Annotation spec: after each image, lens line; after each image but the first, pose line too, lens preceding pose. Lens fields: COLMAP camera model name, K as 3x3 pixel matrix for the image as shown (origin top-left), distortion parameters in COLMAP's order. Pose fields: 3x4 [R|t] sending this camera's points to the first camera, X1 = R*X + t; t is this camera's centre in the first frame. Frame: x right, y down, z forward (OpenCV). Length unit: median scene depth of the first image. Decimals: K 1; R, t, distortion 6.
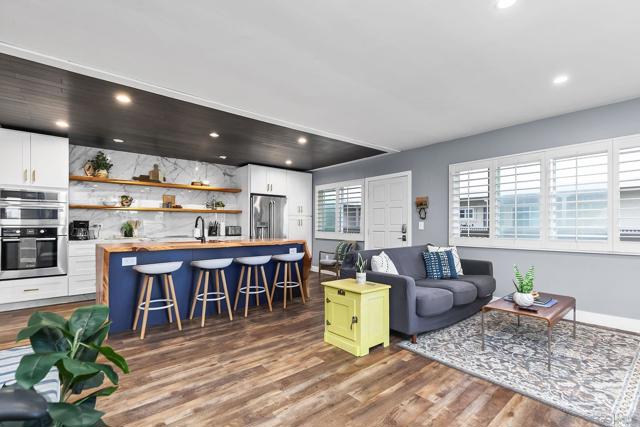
lens RADIAL K [[292.0, 0, 321.5], [0, 292.0, 221.8], [0, 0, 1]] dist [0.002512, 0.000118]
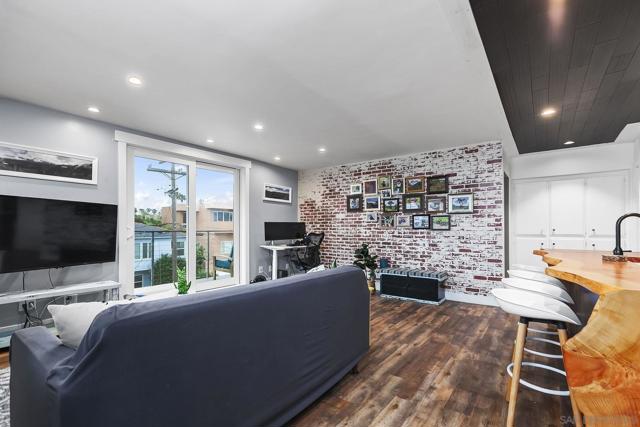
lens RADIAL K [[294.7, 0, 319.8], [0, 294.7, 227.0], [0, 0, 1]] dist [0.003102, -0.000311]
pose [[-0.977114, -0.001139, -0.212715, 0.241989], [0.003045, 0.999808, -0.019341, 0.013894], [0.212696, -0.019546, -0.976923, 1.204619]]
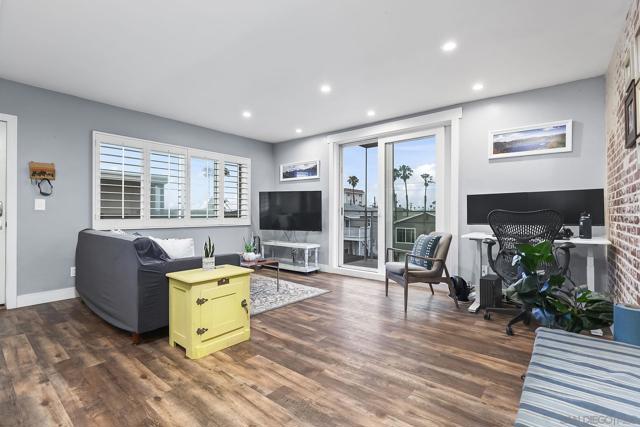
lens RADIAL K [[298.4, 0, 322.7], [0, 298.4, 212.5], [0, 0, 1]] dist [0.001355, 0.000143]
pose [[-0.172343, 0.005200, 0.985023, -0.475056], [-0.016753, 0.999826, -0.008209, 0.027497], [-0.984895, -0.017917, -0.172225, 0.505545]]
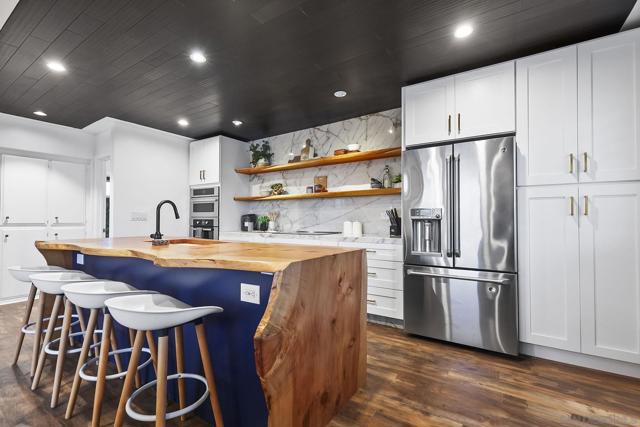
lens RADIAL K [[289.7, 0, 320.0], [0, 289.7, 213.5], [0, 0, 1]] dist [0.002930, 0.000032]
pose [[0.275436, -0.021779, -0.961073, 0.216347], [0.011910, 0.999744, -0.019242, 0.020899], [0.961246, -0.006146, 0.275625, 0.965780]]
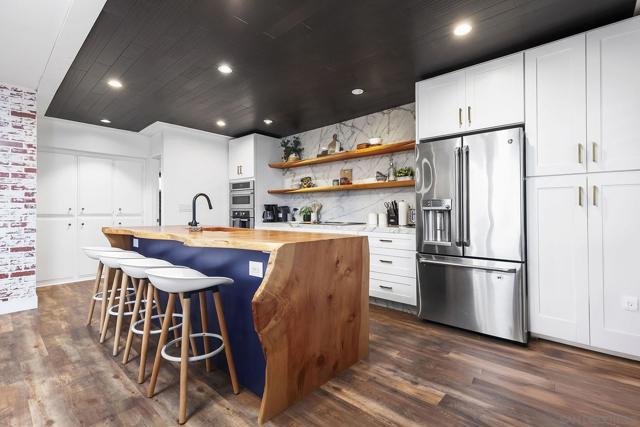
lens RADIAL K [[293.3, 0, 327.8], [0, 293.3, 211.0], [0, 0, 1]] dist [0.002336, -0.000343]
pose [[0.147223, -0.005364, -0.989089, 0.287580], [0.011750, 0.999924, -0.003674, 0.025905], [0.989034, -0.011081, 0.147274, 1.014798]]
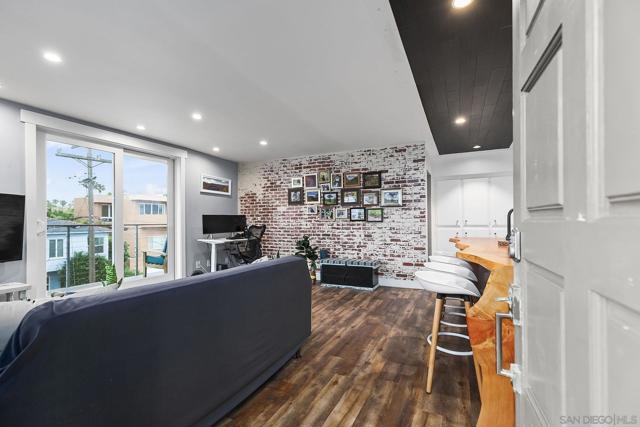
lens RADIAL K [[294.8, 0, 320.5], [0, 294.8, 219.8], [0, 0, 1]] dist [0.003758, 0.000023]
pose [[-0.913454, 0.003437, -0.406927, 0.254144], [0.011932, 0.999761, -0.018340, 0.016117], [0.406767, -0.021608, -0.913277, 1.227269]]
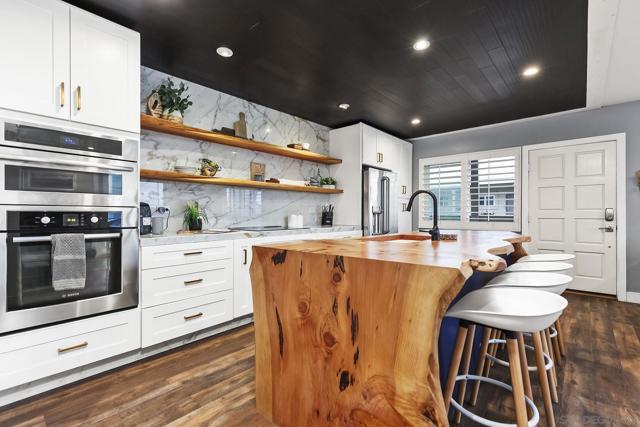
lens RADIAL K [[289.7, 0, 320.0], [0, 289.7, 213.5], [0, 0, 1]] dist [0.002930, 0.000032]
pose [[0.992192, 0.000897, 0.124713, -0.565244], [-0.002531, 0.999913, 0.012946, 0.014126], [-0.124691, -0.013160, 0.992108, 0.425632]]
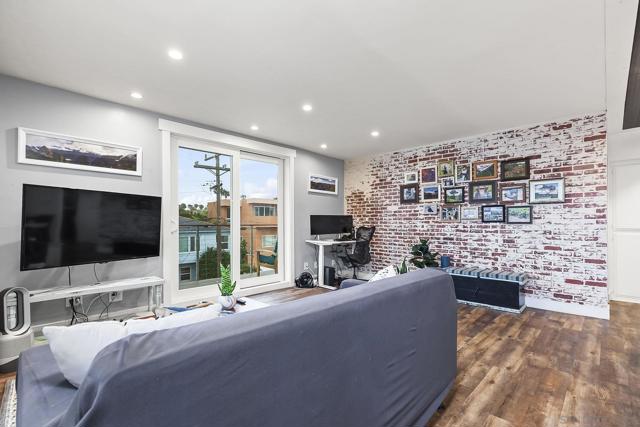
lens RADIAL K [[293.5, 0, 319.8], [0, 293.5, 222.4], [0, 0, 1]] dist [0.003363, -0.000339]
pose [[-0.996248, 0.000653, -0.086546, 0.266521], [0.002084, 0.999862, -0.016454, 0.016030], [0.086523, -0.016573, -0.996112, 1.097102]]
